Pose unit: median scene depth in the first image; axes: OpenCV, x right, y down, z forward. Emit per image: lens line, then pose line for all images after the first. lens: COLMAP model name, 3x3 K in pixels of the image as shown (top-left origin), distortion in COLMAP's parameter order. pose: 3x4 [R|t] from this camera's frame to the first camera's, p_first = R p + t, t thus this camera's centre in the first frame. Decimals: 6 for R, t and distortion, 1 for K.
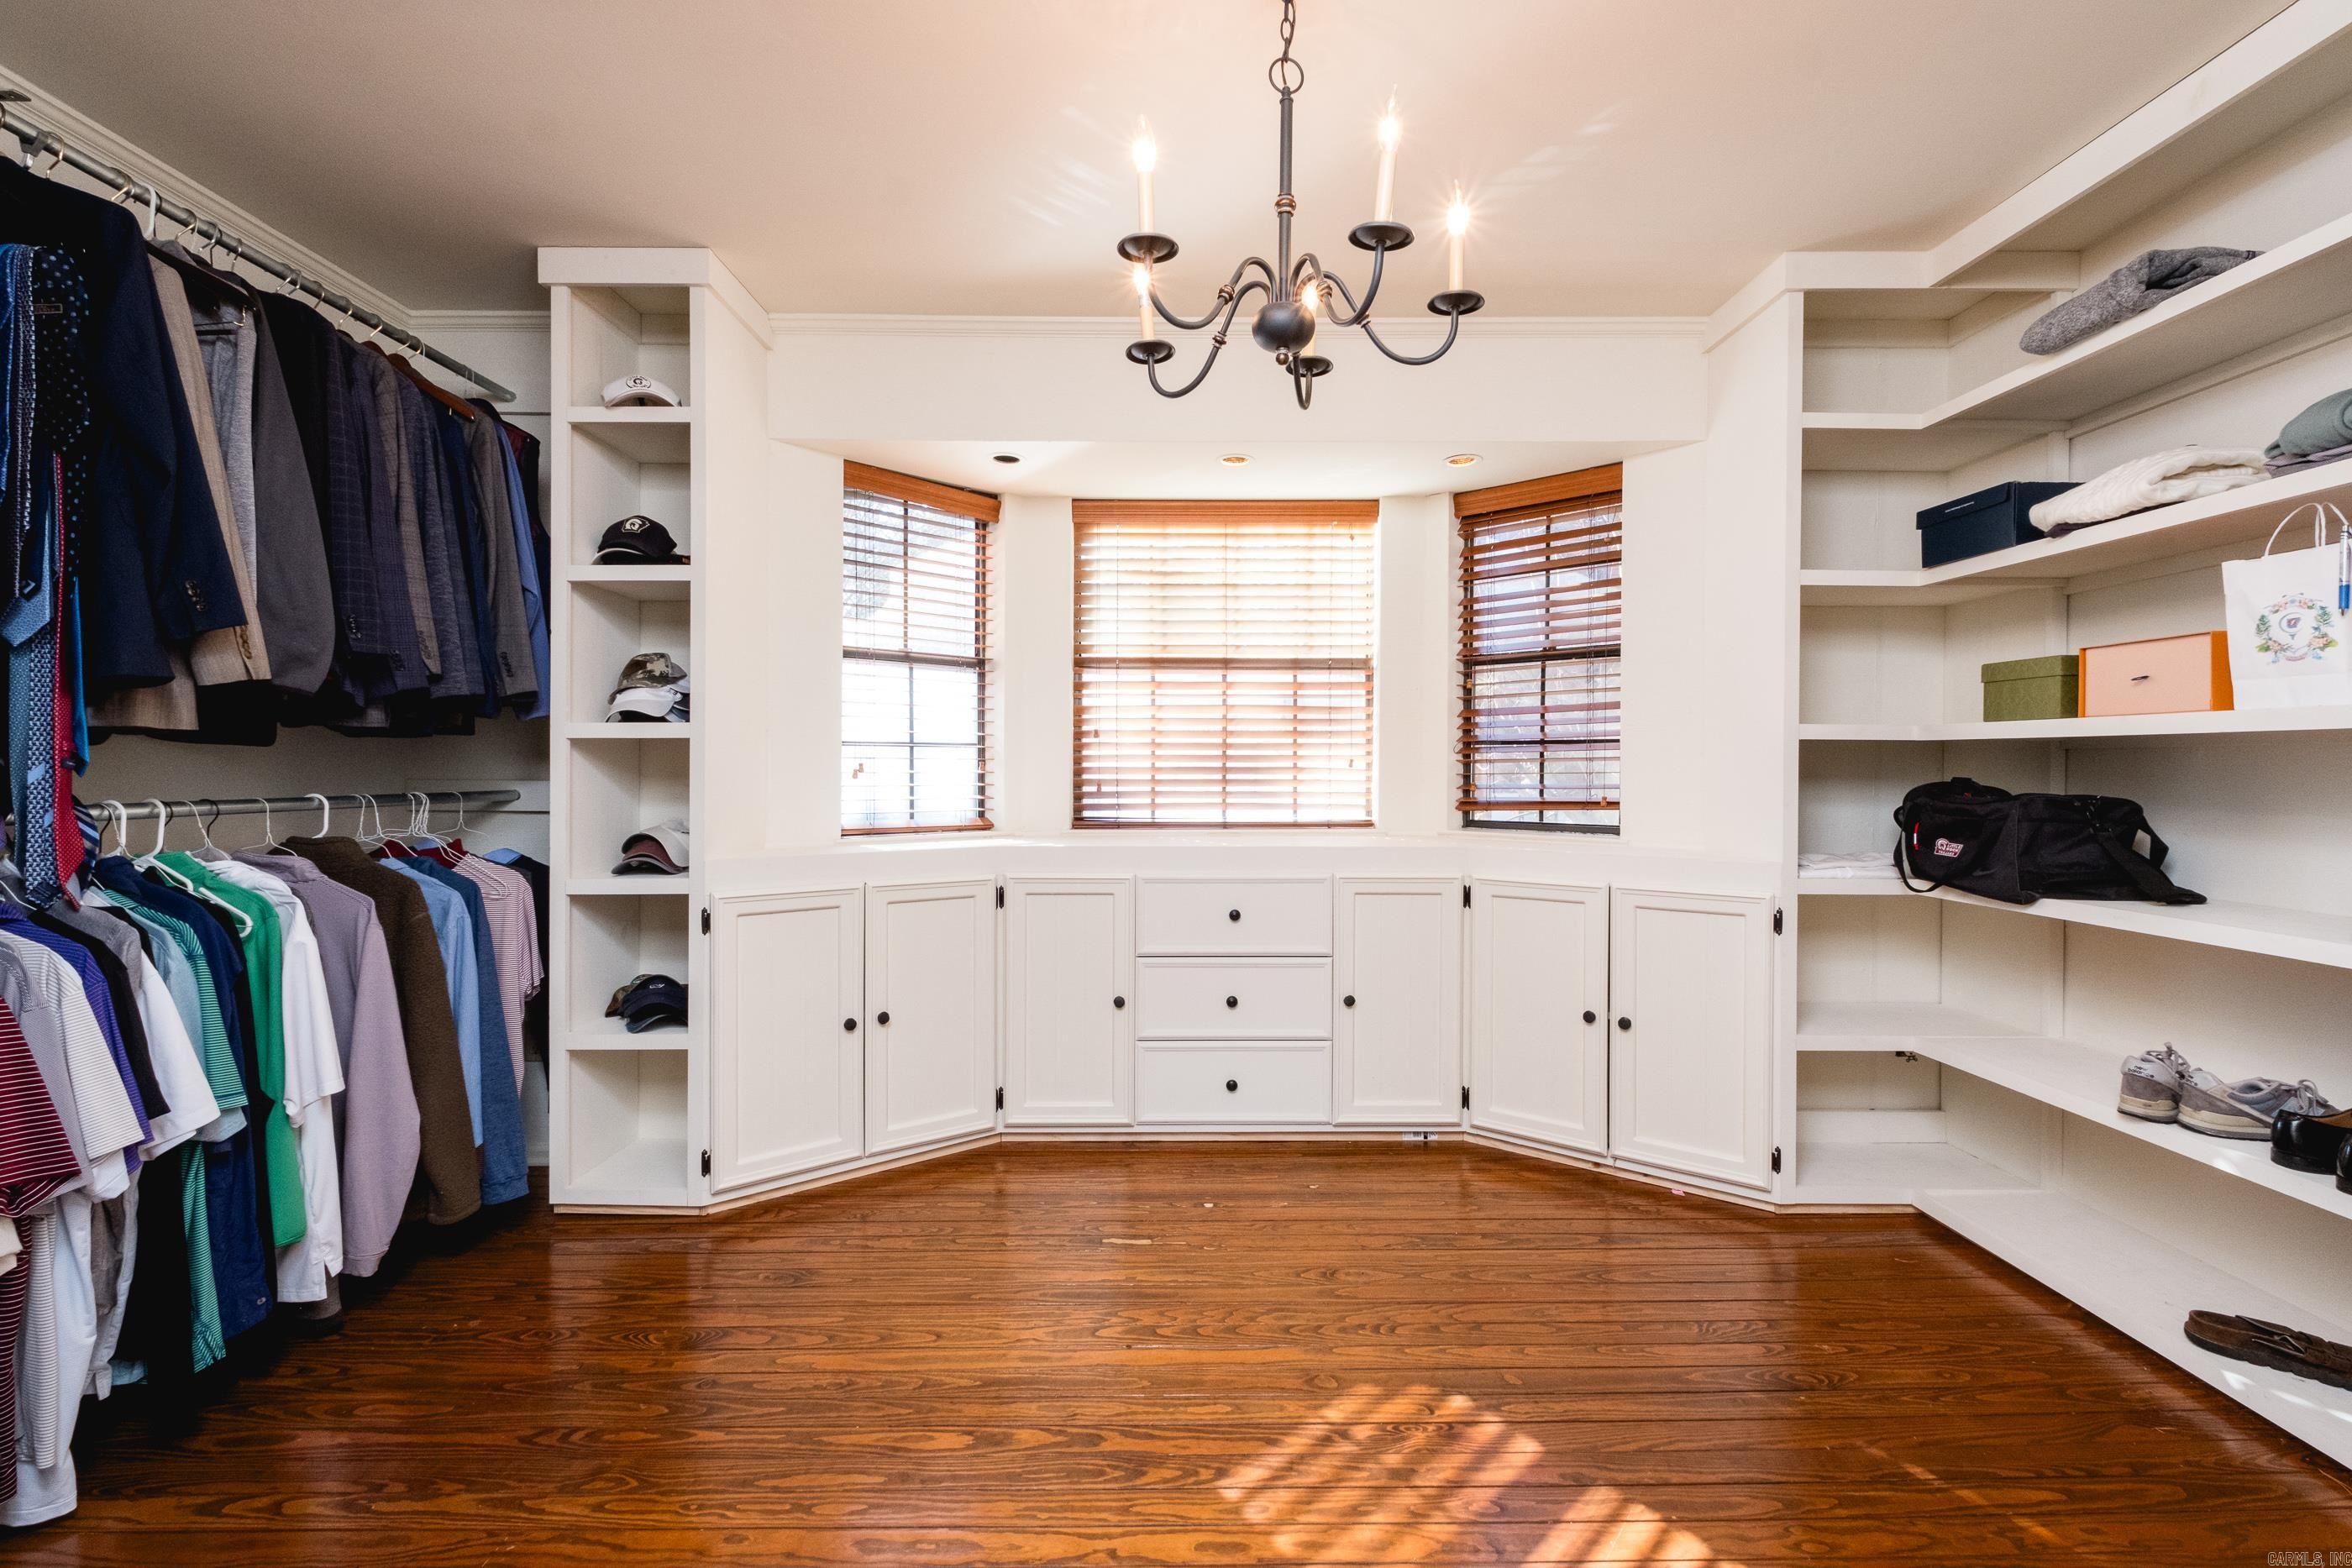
lens RADIAL K [[1017.8, 0, 1178.1], [0, 1017.8, 778.9], [0, 0, 1]] dist [-0.000661, -0.002383]
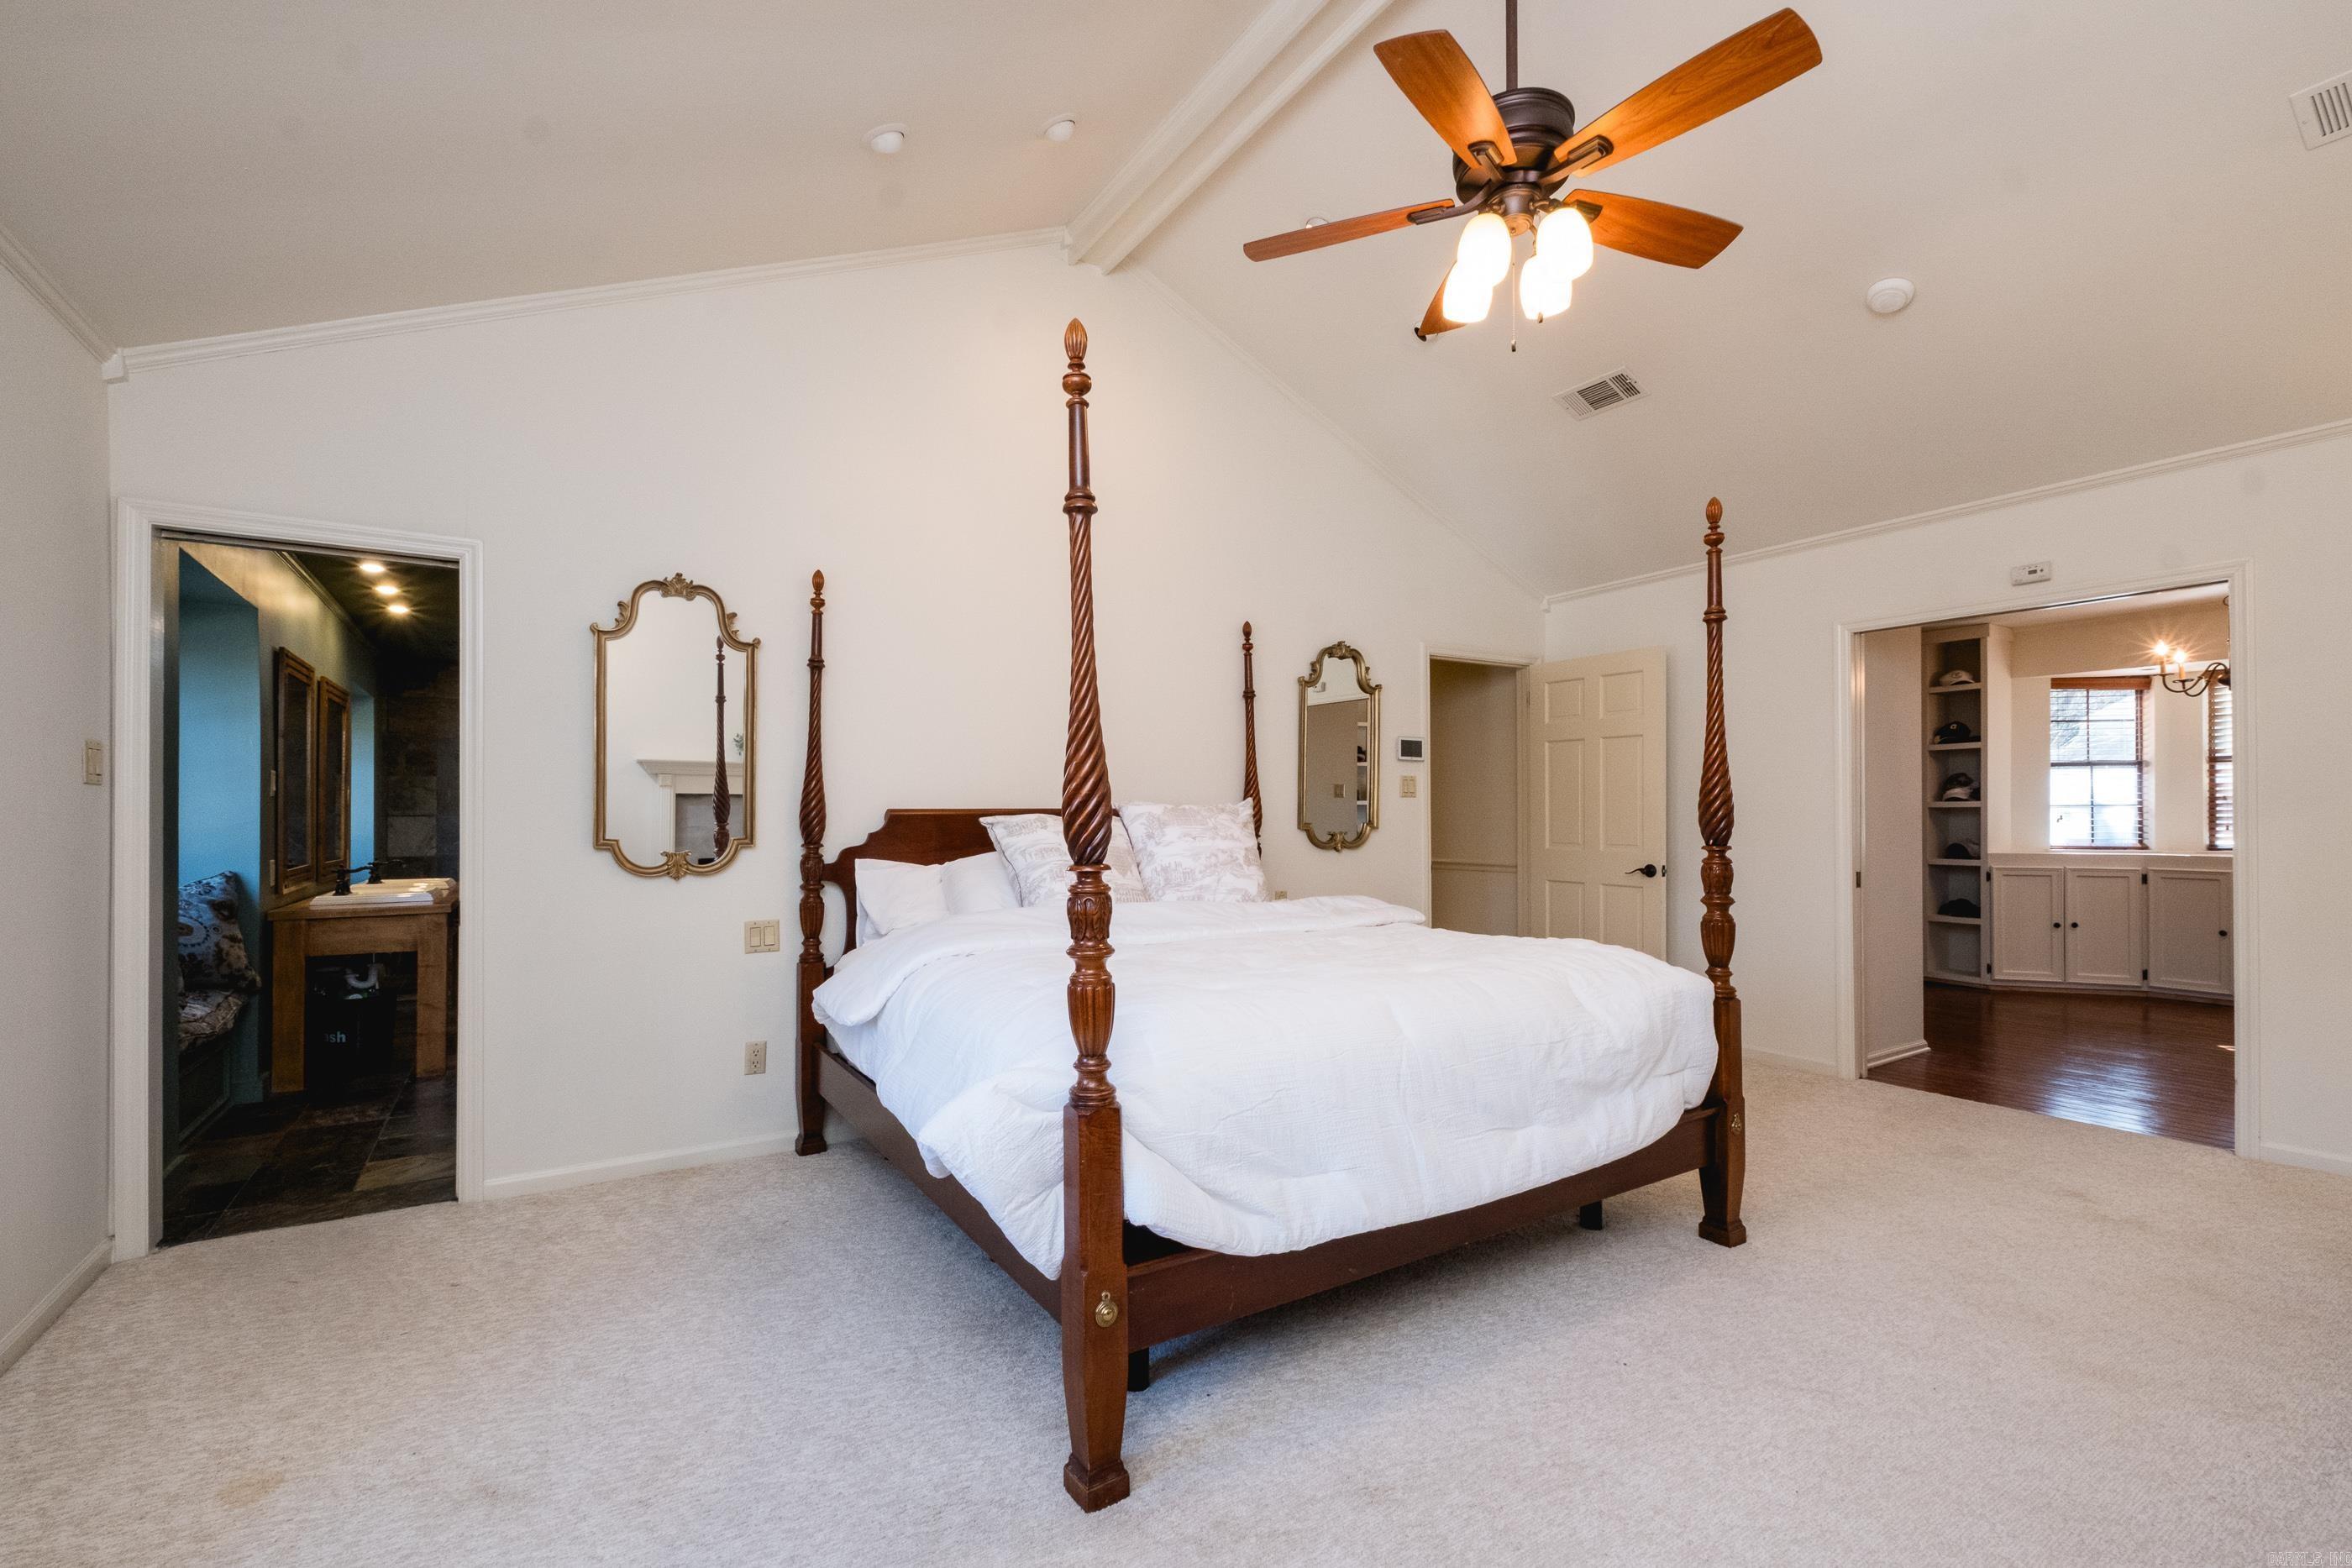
lens RADIAL K [[1017.8, 0, 1184.3], [0, 1017.8, 818.4], [0, 0, 1]] dist [-0.000661, -0.002383]
pose [[0.525284, -0.007624, -0.850893, 0.507087], [-0.002856, 0.999938, -0.010723, 0.017012], [0.850922, 0.008063, 0.525230, -1.599219]]
